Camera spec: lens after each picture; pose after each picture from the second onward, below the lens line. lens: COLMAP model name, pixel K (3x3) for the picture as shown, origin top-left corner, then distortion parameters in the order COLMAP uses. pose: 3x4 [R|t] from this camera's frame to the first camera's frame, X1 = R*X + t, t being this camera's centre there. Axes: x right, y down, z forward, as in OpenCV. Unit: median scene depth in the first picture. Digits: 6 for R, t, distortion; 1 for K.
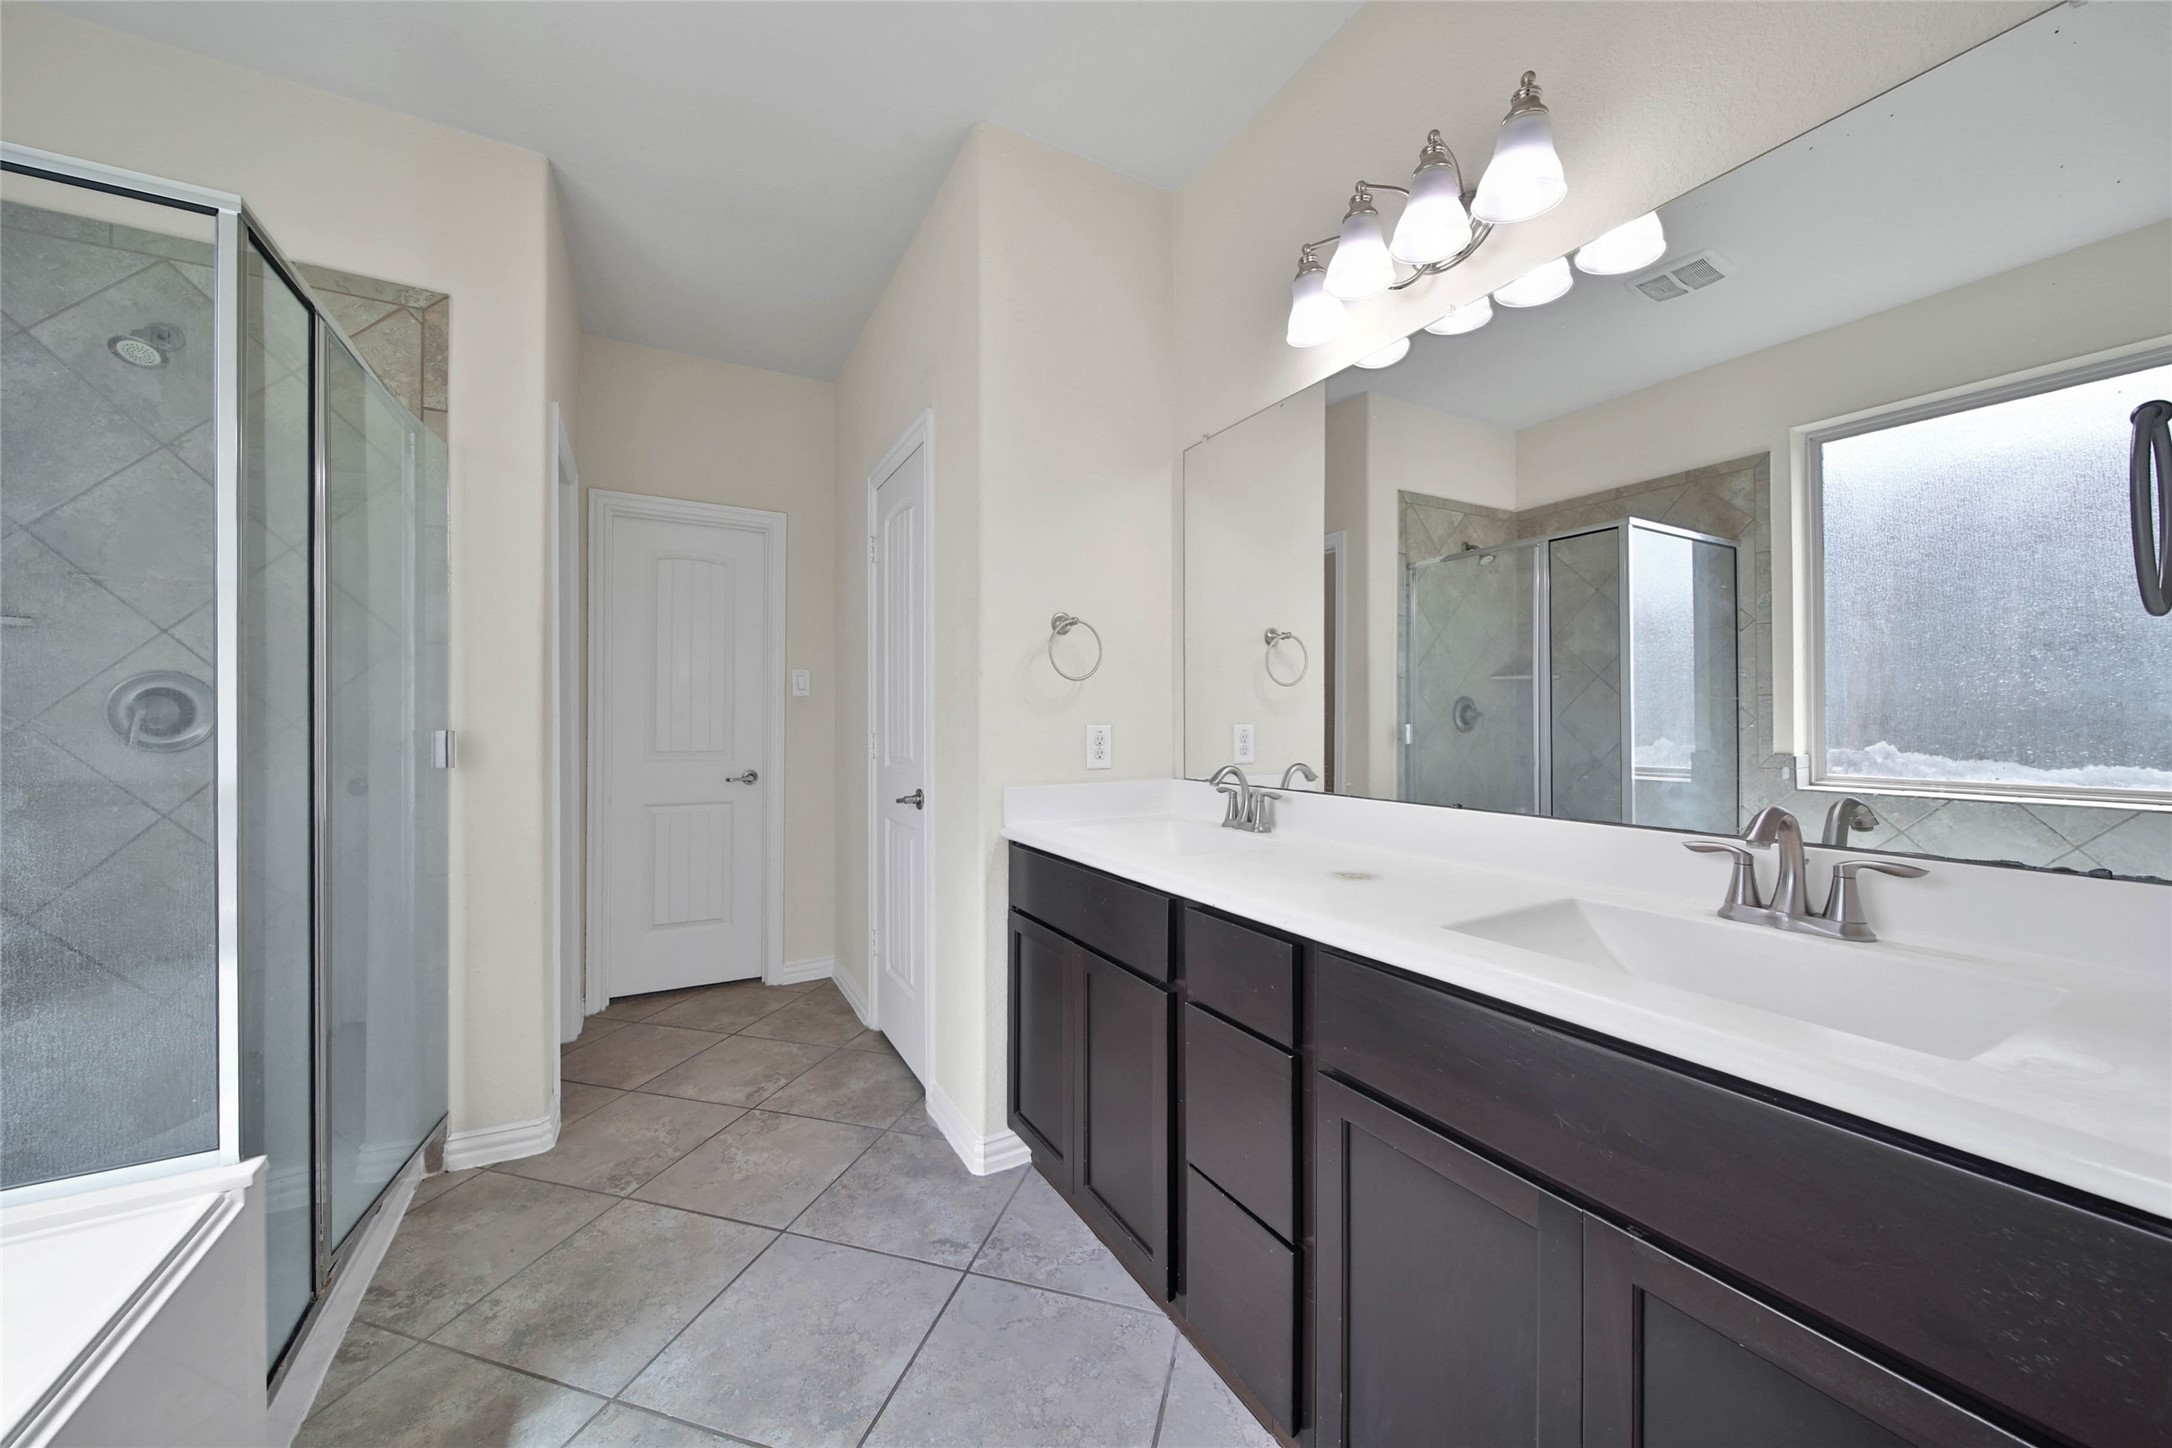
lens RADIAL K [[788.2, 0, 1087.5], [0, 788.2, 701.6], [0, 0, 1]] dist [-0.001895, -0.000486]
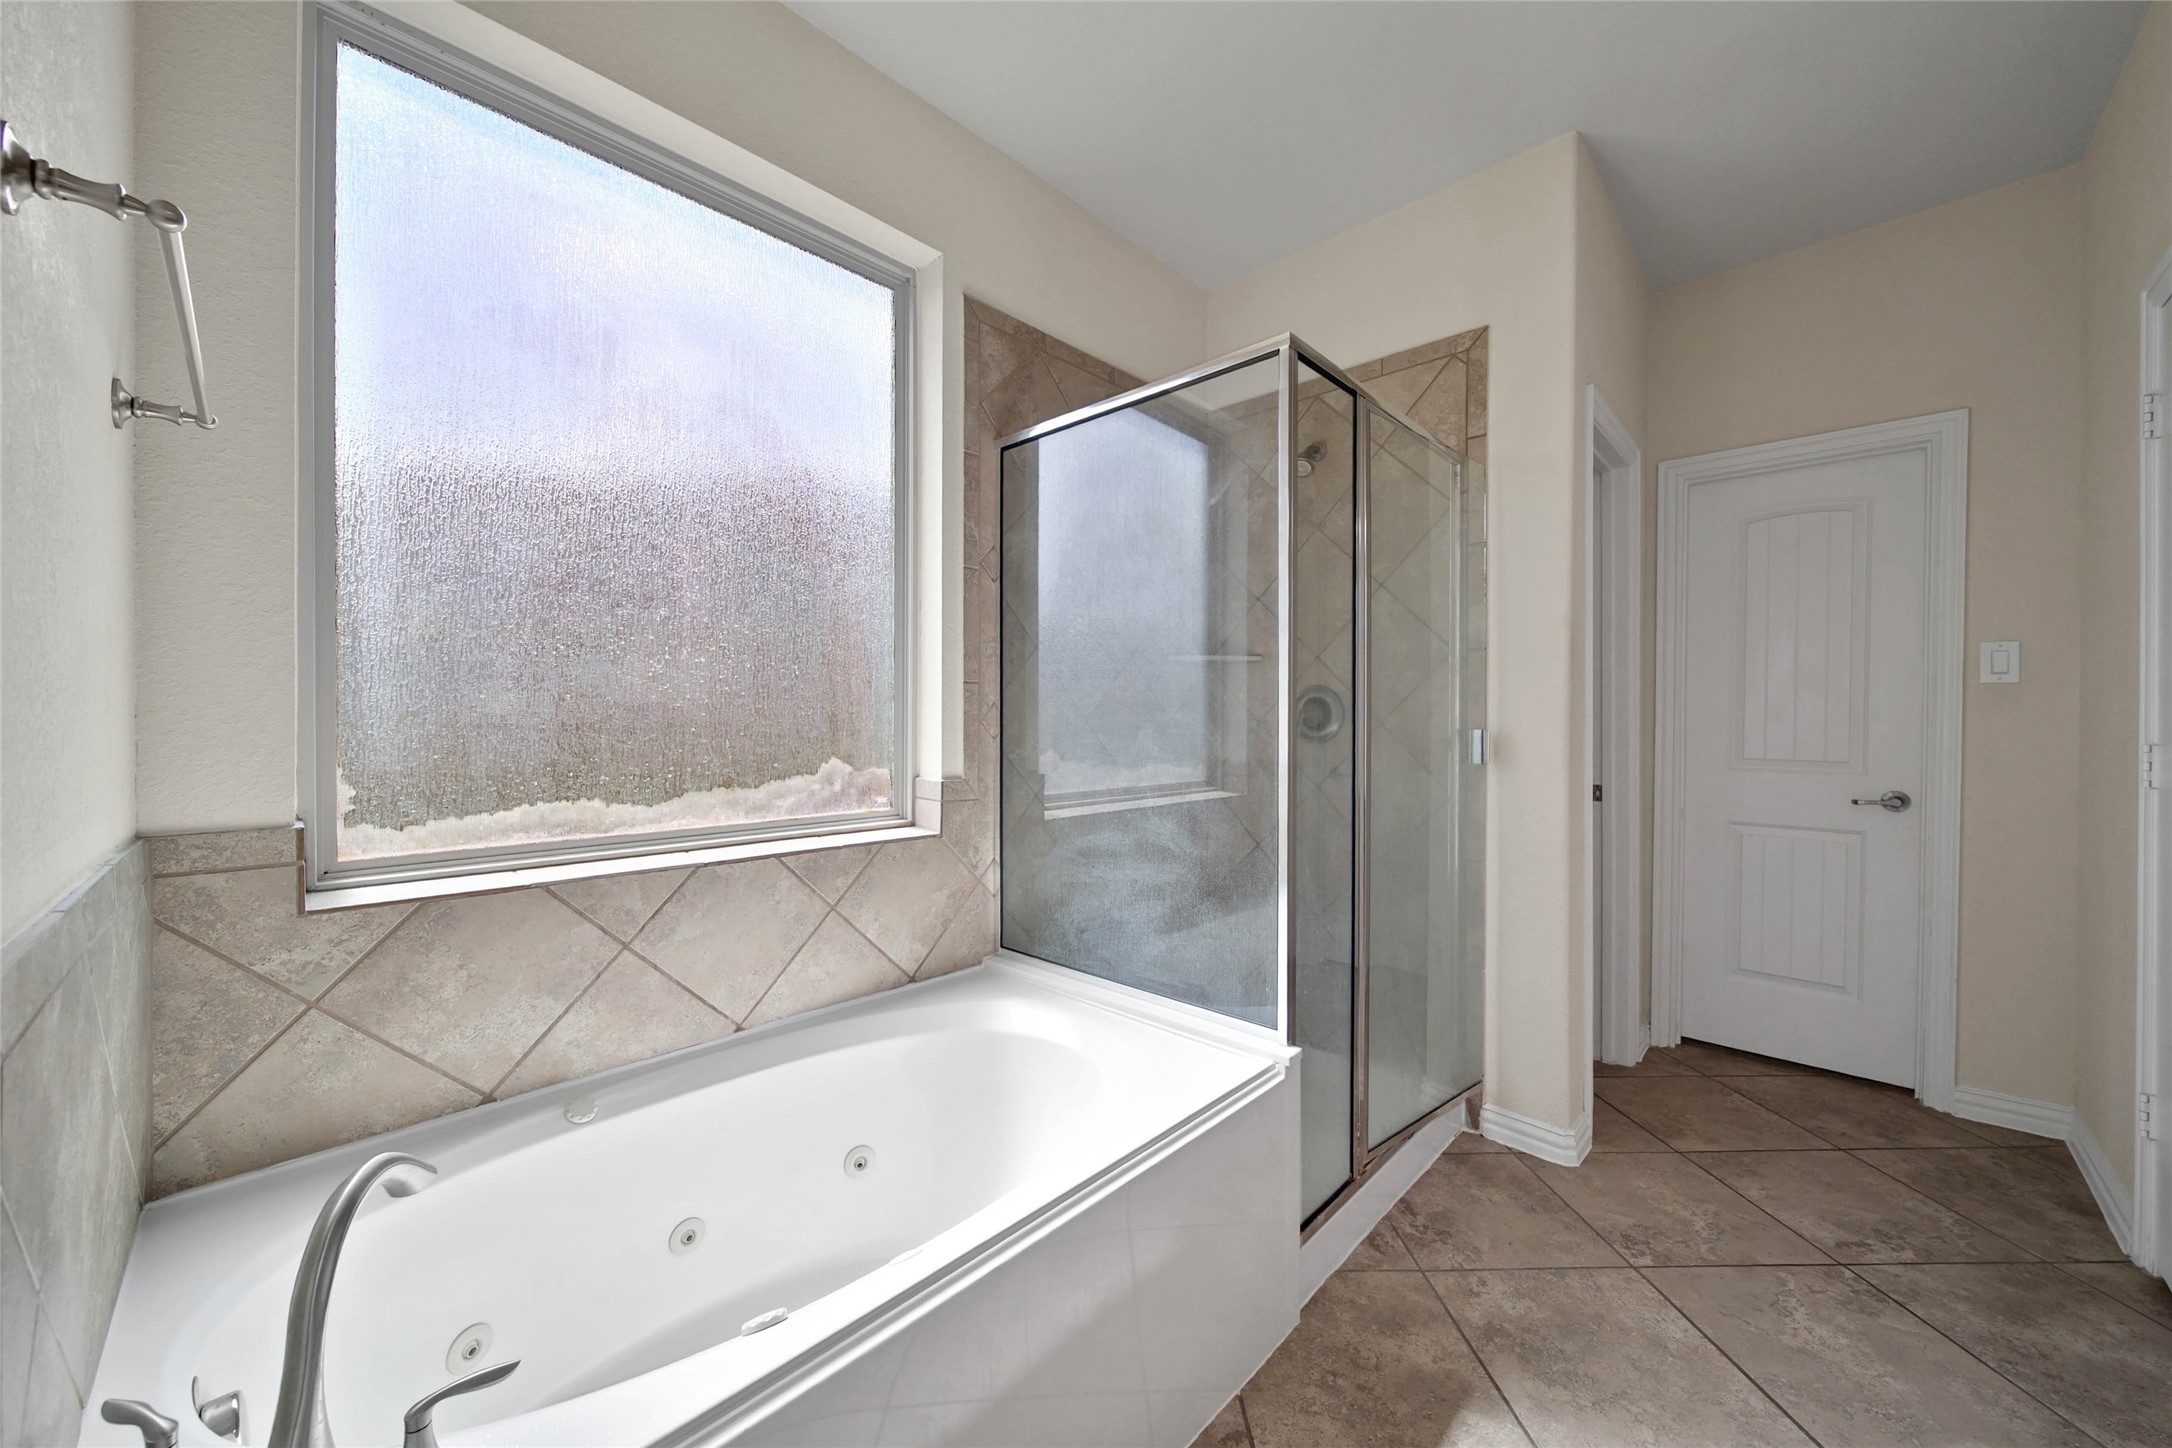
lens RADIAL K [[795.3, 0, 1082.1], [0, 795.3, 714.1], [0, 0, 1]] dist [-0.001282, -0.000538]
pose [[0.282444, -0.005383, -0.959269, 0.081800], [0.020900, 0.999781, 0.000544, 0.003341], [0.959056, -0.020203, 0.282495, 0.164584]]
